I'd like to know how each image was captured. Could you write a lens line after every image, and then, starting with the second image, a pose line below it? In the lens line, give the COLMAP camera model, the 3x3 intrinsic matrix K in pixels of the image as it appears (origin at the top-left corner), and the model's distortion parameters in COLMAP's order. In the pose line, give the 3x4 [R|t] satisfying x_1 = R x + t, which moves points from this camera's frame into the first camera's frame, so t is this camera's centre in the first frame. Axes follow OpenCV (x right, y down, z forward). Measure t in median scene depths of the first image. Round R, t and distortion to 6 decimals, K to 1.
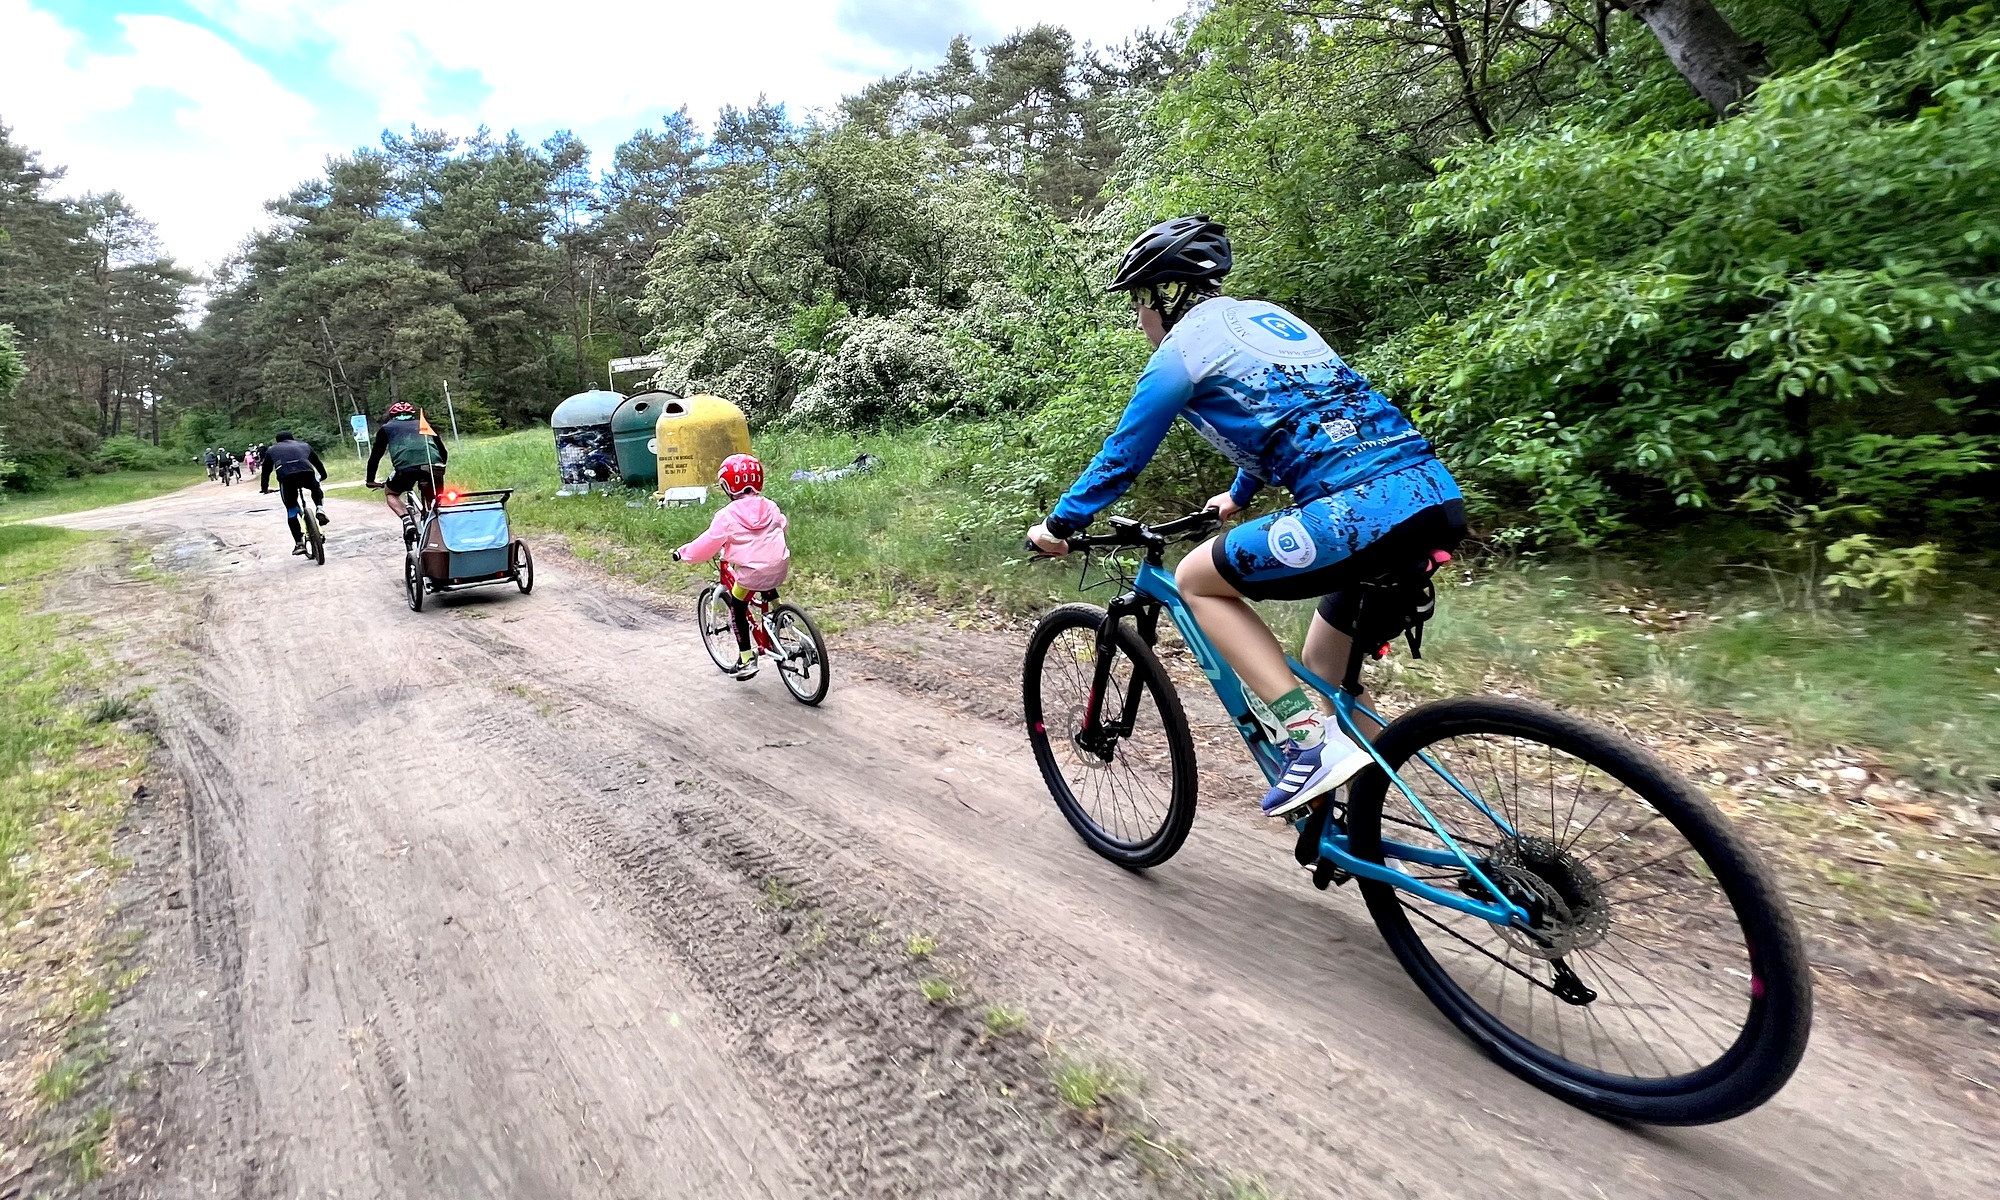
lens RADIAL K [[765.2, 0, 997.7], [0, 765.2, 588.6], [0, 0, 1]] dist [-0.002062, -0.000213]
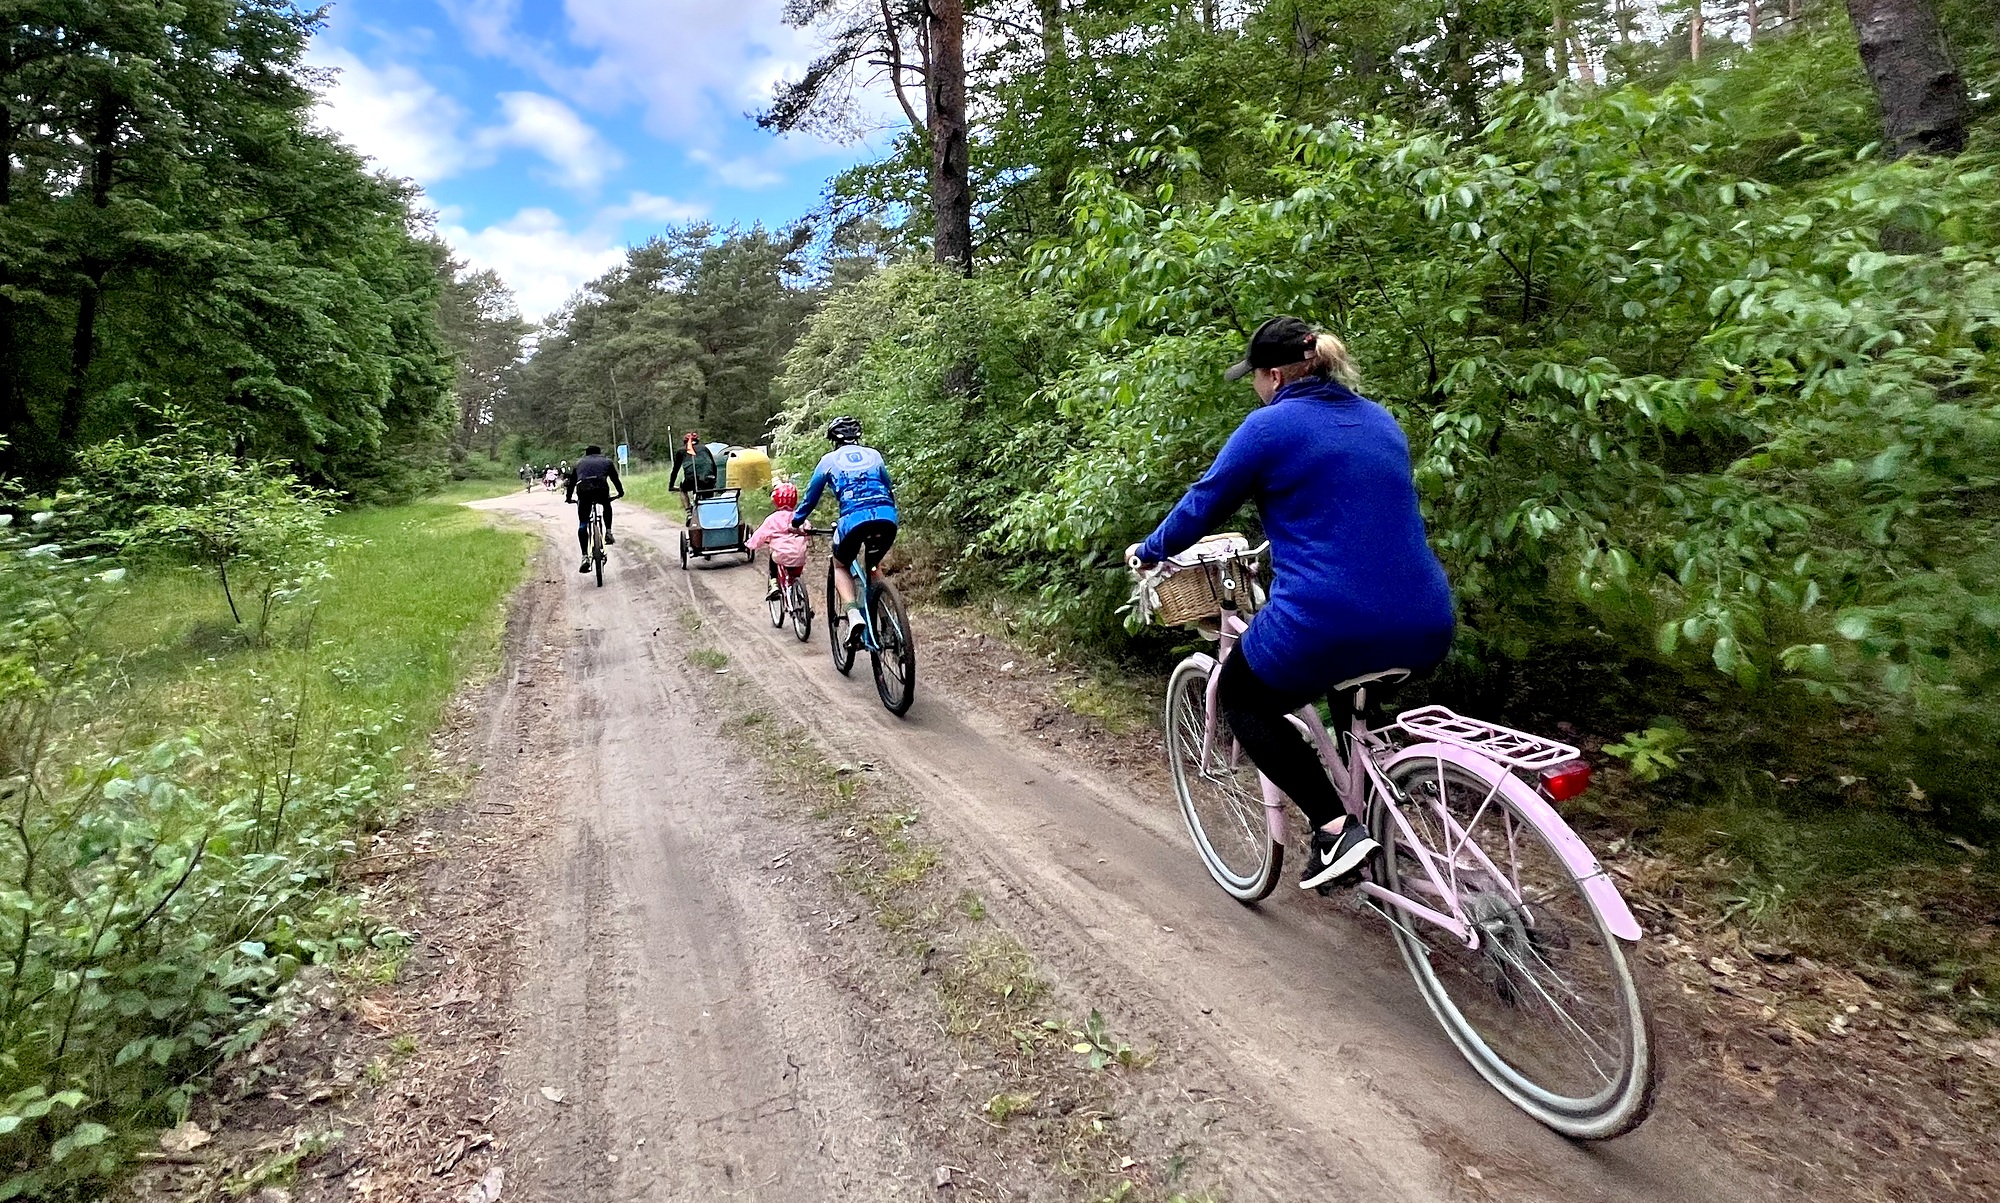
lens RADIAL K [[847.6, 0, 1002.0], [0, 847.6, 609.3], [0, 0, 1]] dist [0.001731, 0.000145]
pose [[0.959020, 0.082796, -0.270970, 0.186103], [-0.094398, 0.995081, -0.030042, 0.036102], [0.267150, 0.054390, 0.962119, -0.199010]]
